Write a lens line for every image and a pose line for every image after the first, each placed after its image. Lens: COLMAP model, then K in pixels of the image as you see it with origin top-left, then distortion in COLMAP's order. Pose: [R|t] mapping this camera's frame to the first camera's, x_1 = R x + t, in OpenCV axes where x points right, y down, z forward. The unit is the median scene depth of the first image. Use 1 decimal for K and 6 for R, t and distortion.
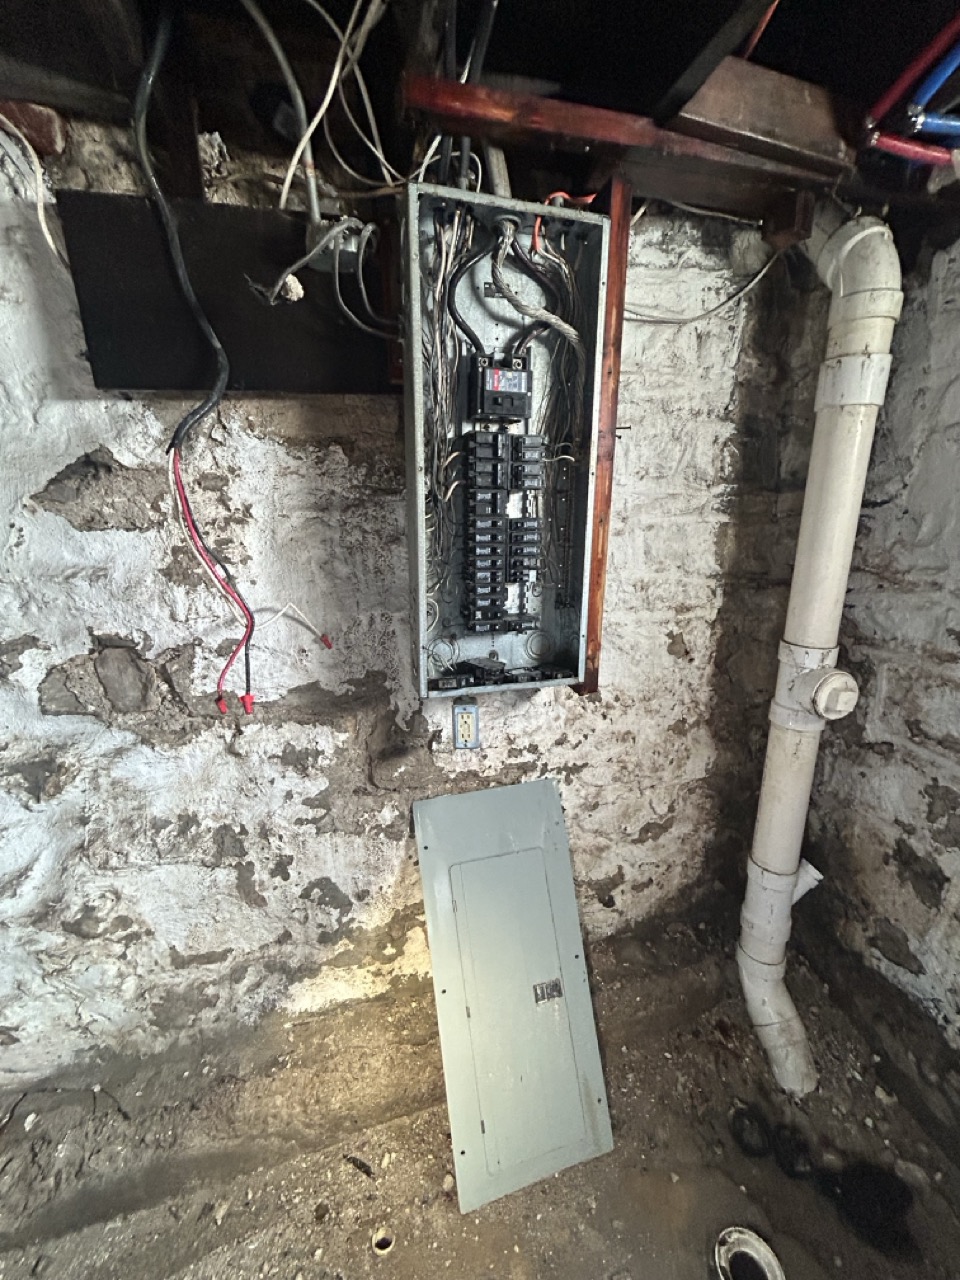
lens RADIAL K [[520.7, 0, 484.1], [0, 520.7, 638.1], [0, 0, 1]] dist [-0.004933, 0.002173]
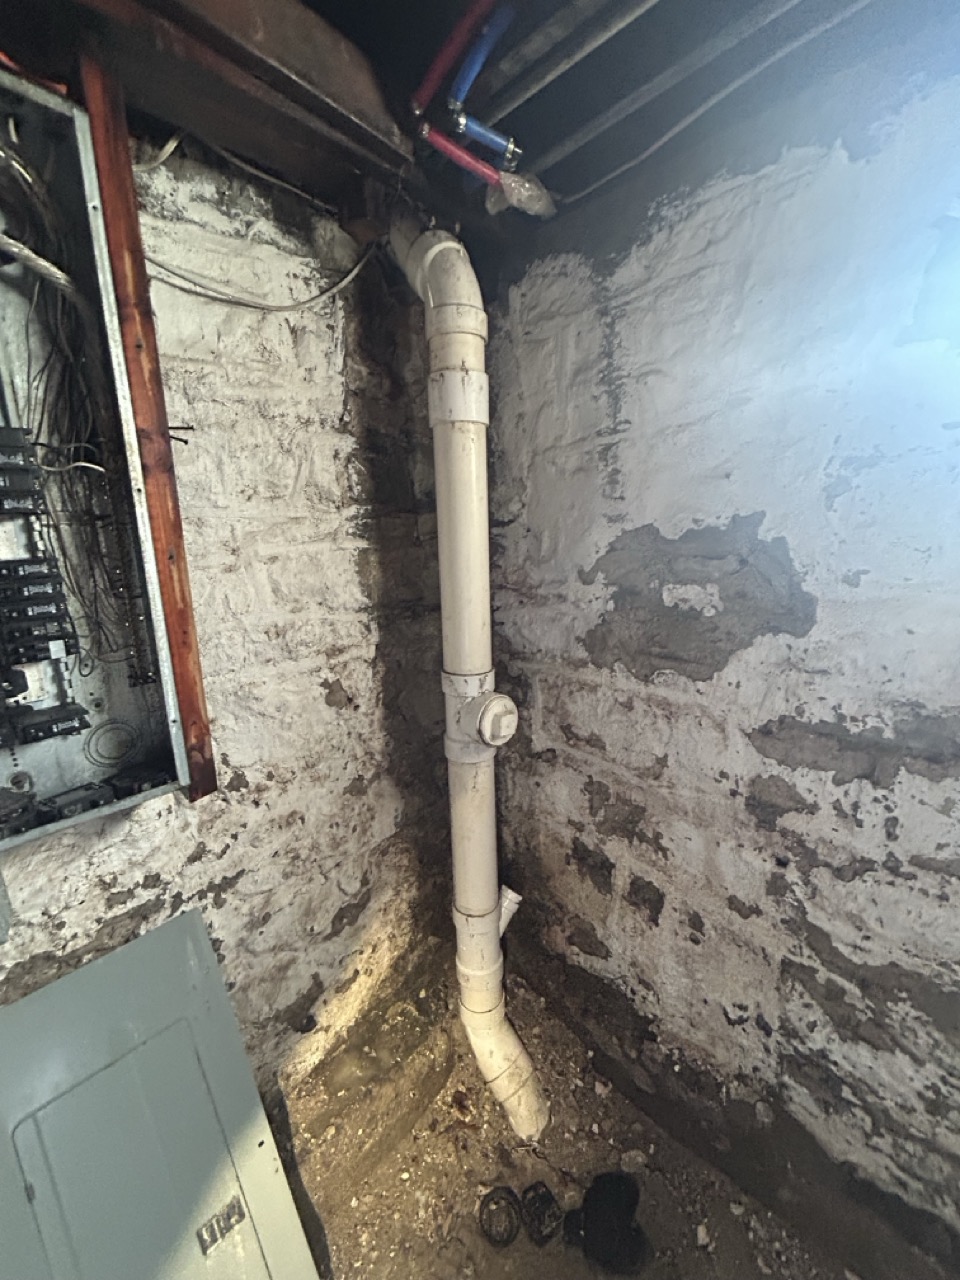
lens RADIAL K [[520.7, 0, 484.1], [0, 520.7, 638.1], [0, 0, 1]] dist [-0.004933, 0.002173]
pose [[0.853017, -0.135629, 0.503952, 0.174761], [0.157843, 0.987463, -0.001417, -0.040059], [-0.497442, 0.080754, 0.863731, 0.154419]]
